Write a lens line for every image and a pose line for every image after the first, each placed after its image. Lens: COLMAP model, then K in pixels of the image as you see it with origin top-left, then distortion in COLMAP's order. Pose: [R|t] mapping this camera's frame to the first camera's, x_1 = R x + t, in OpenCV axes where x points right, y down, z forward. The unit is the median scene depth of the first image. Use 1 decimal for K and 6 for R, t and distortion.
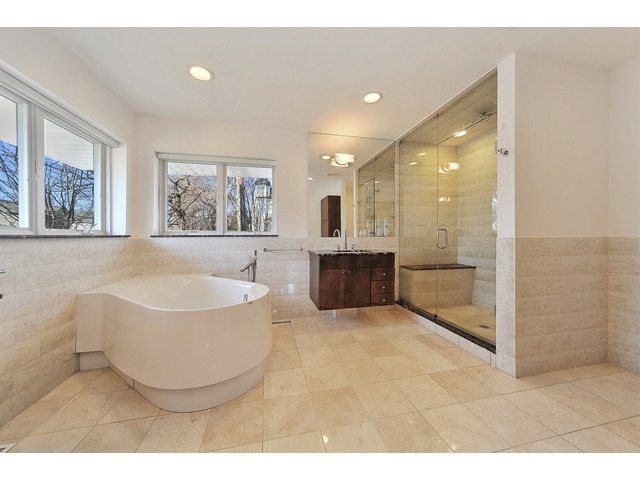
lens RADIAL K [[221.9, 0, 318.6], [0, 221.9, 235.1], [0, 0, 1]] dist [0.003172, 0.000877]
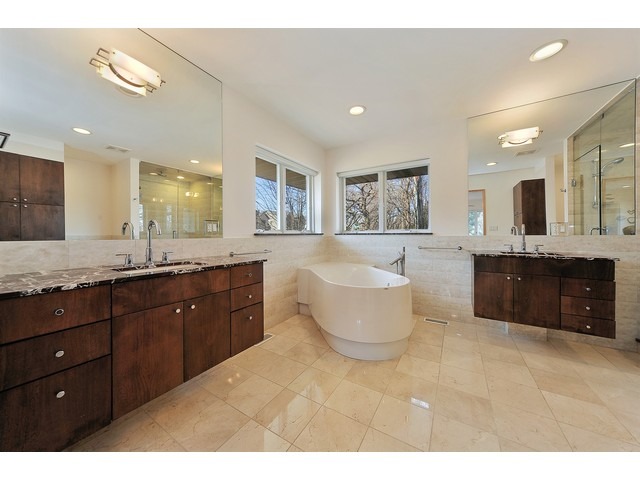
lens RADIAL K [[221.9, 0, 319.7], [0, 221.9, 236.6], [0, 0, 1]] dist [0.003172, 0.000877]
pose [[0.717480, 0.008137, -0.696532, 0.171217], [0.003670, 0.999874, 0.015462, -0.001002], [0.696569, -0.013650, 0.717360, -0.076873]]
